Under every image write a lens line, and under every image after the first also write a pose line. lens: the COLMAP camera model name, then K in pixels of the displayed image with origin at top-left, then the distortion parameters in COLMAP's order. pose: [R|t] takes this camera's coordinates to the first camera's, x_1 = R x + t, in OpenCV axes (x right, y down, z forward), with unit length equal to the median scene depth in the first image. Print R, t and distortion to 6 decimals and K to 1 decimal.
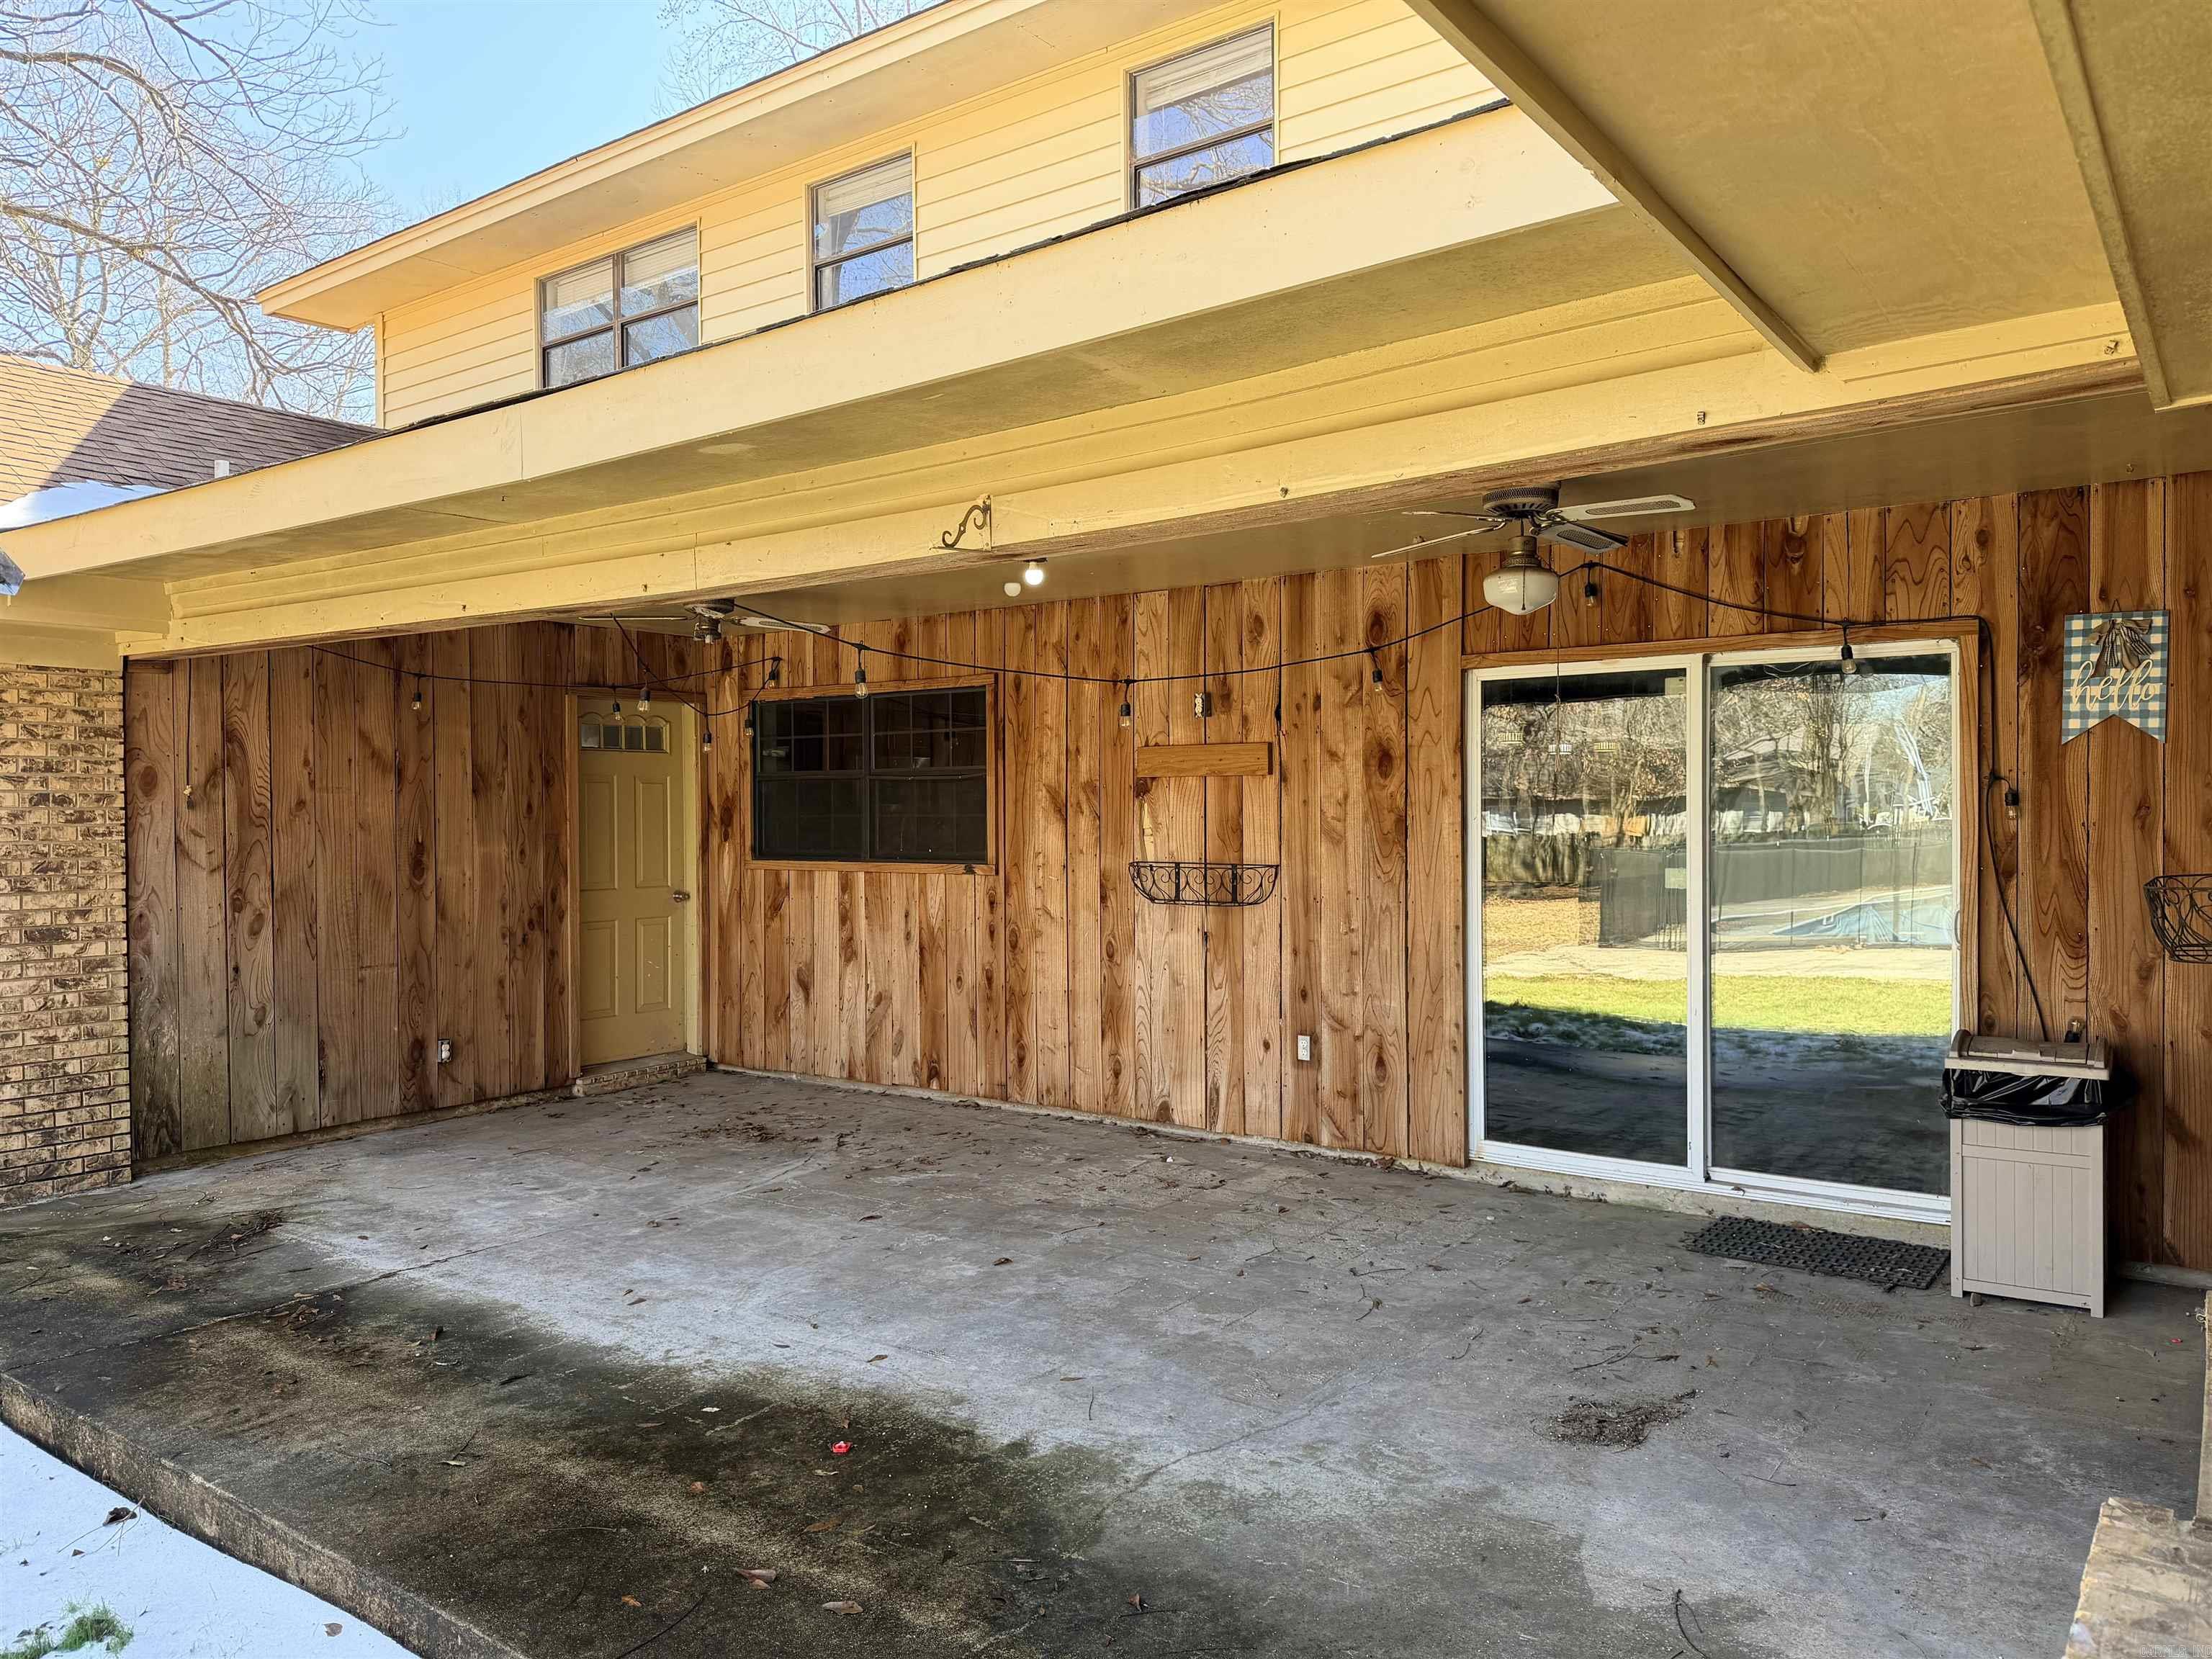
lens RADIAL K [[1561.0, 0, 1088.0], [0, 1561.0, 833.2], [0, 0, 1]] dist [0.048003, -0.035307]
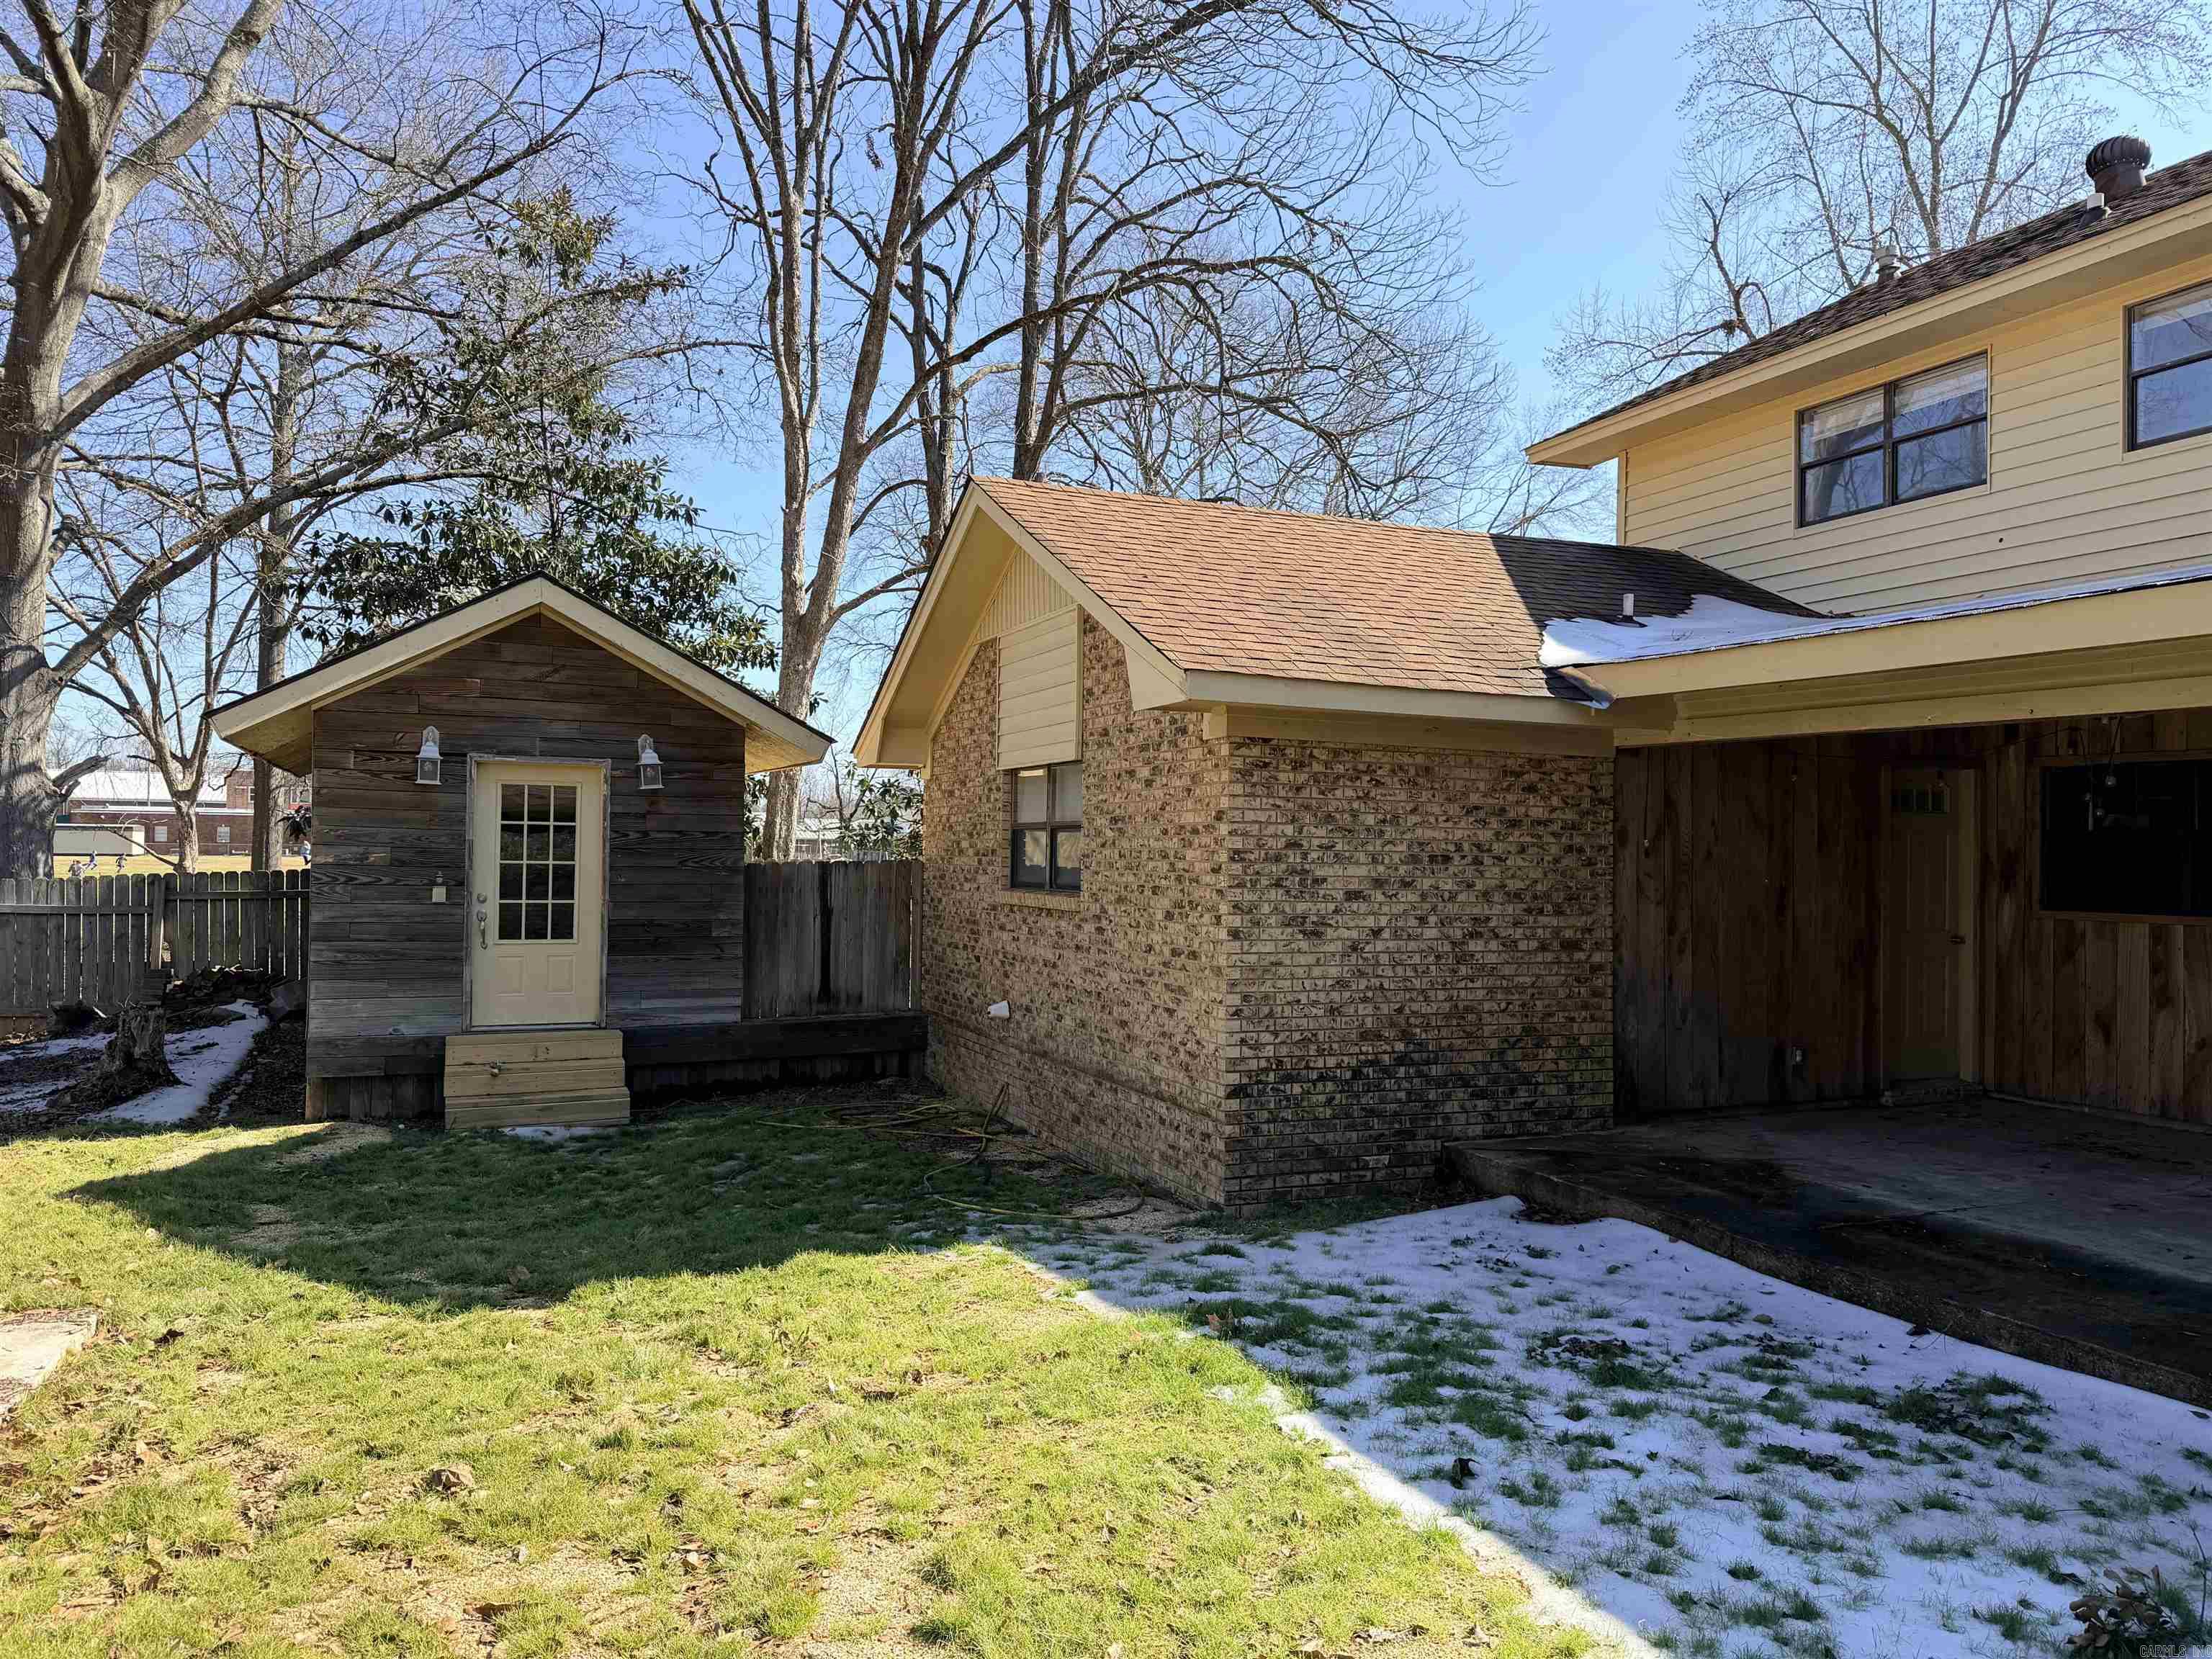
lens RADIAL K [[1561.0, 0, 1116.9], [0, 1561.0, 820.2], [0, 0, 1]] dist [0.048003, -0.035307]
pose [[0.867495, 0.008655, -0.497371, -0.238427], [-0.026544, 0.999229, -0.028911, 0.003266], [0.496737, 0.038282, 0.867056, -0.316469]]
